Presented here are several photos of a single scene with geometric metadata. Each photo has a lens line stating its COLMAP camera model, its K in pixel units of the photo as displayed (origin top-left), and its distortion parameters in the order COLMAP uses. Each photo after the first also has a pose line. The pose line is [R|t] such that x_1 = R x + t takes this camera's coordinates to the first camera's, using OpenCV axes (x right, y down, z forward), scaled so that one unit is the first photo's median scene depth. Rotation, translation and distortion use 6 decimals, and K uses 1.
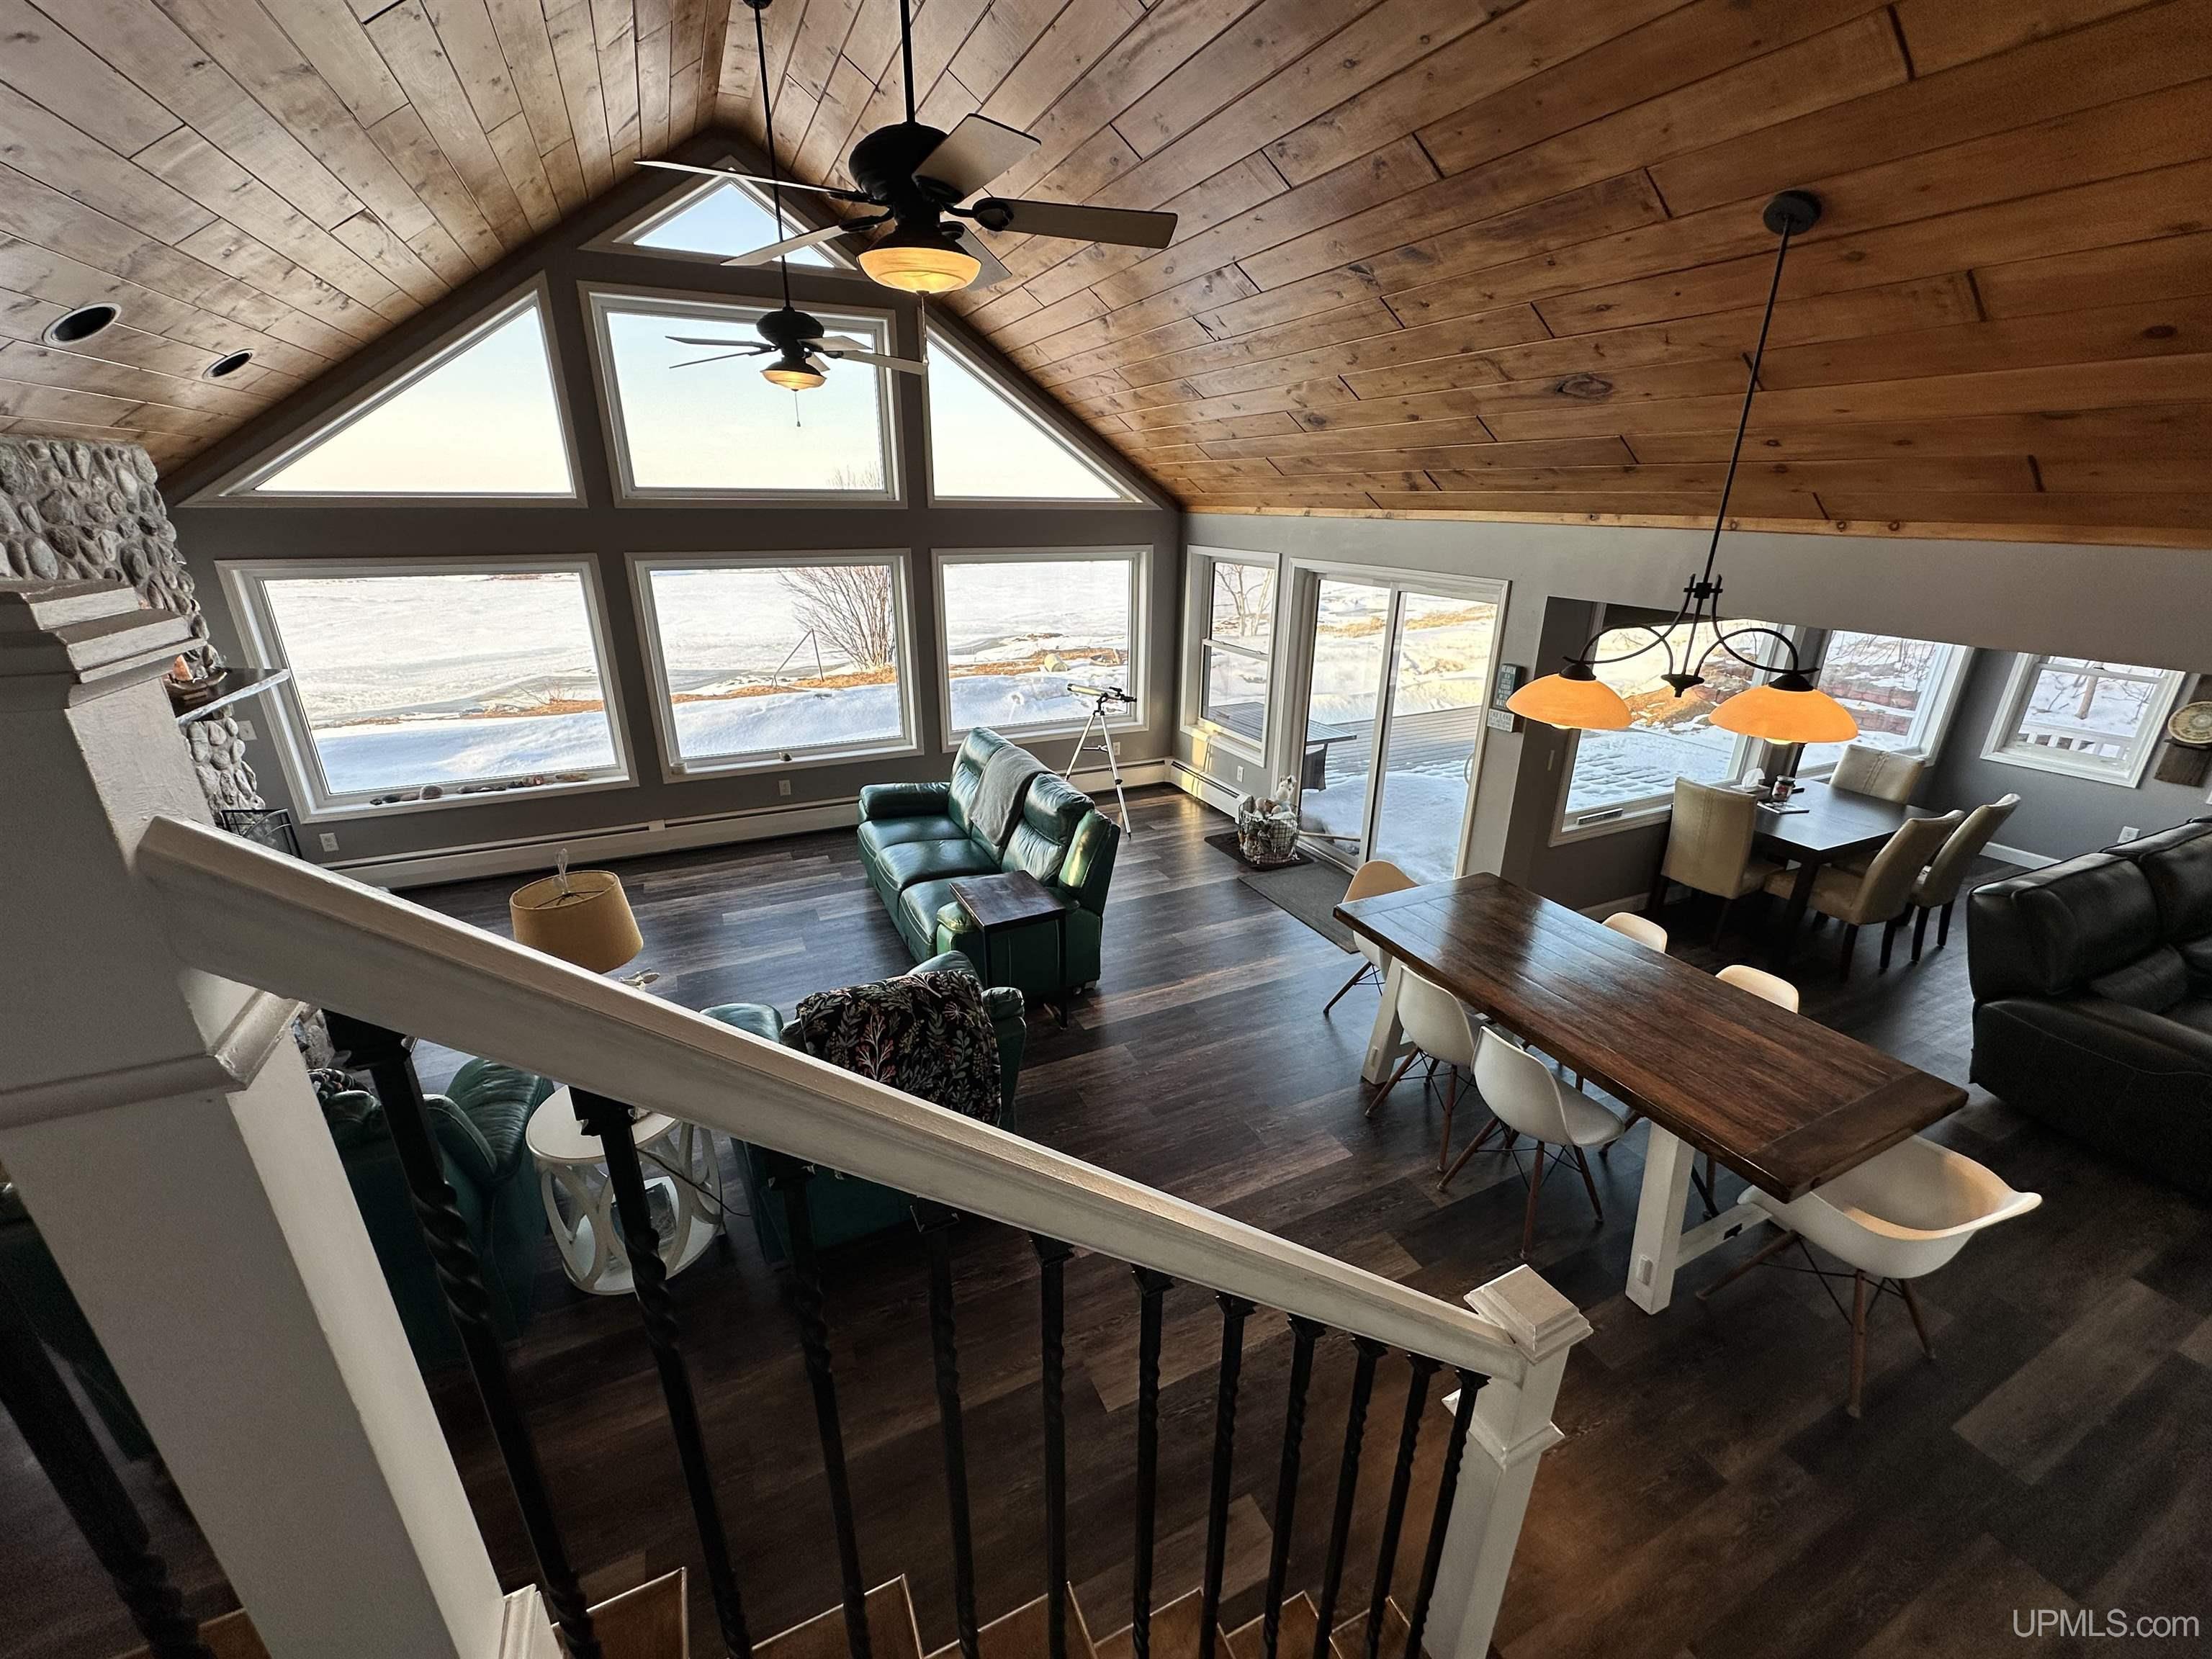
lens RADIAL K [[882.8, 0, 1109.6], [0, 882.8, 826.5], [0, 0, 1]] dist [-0.002531, 0.000318]
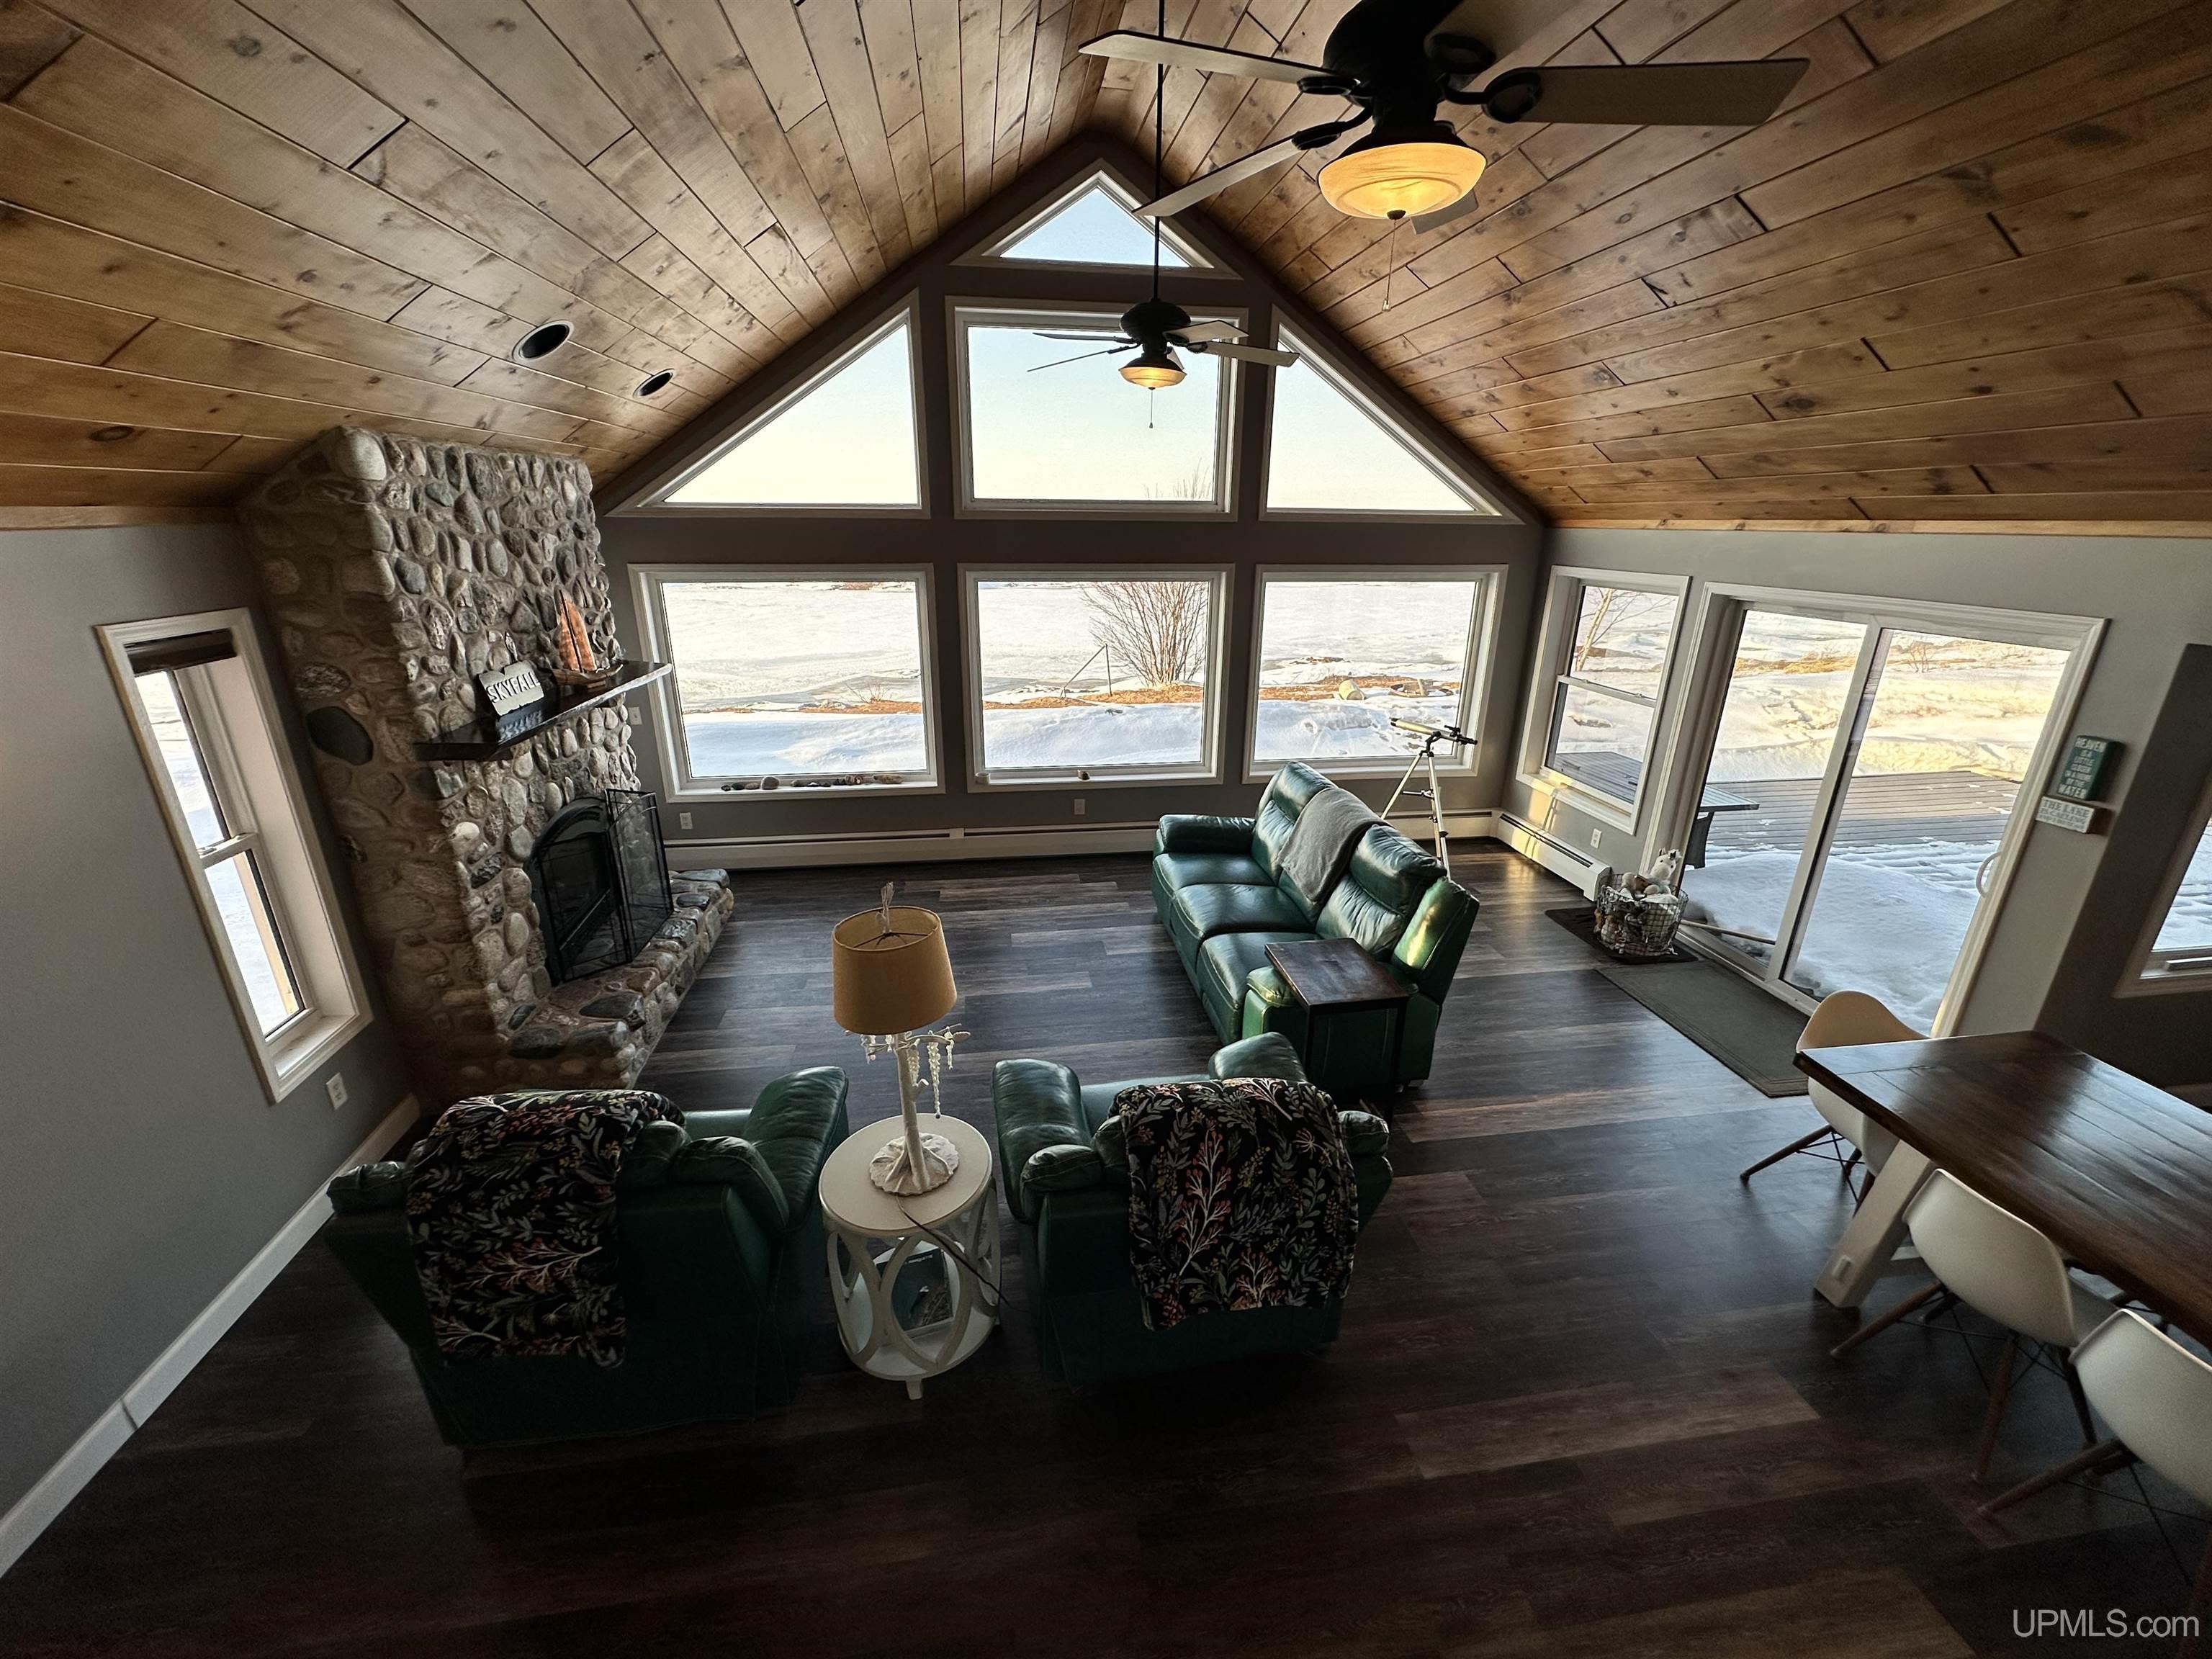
lens RADIAL K [[882.8, 0, 1109.6], [0, 882.8, 826.5], [0, 0, 1]] dist [-0.002531, 0.000318]
pose [[0.955087, 0.097465, -0.279840, -0.080361], [-0.103567, 0.994597, -0.007066, -0.024048], [0.277639, 0.035731, 0.960021, 0.099714]]
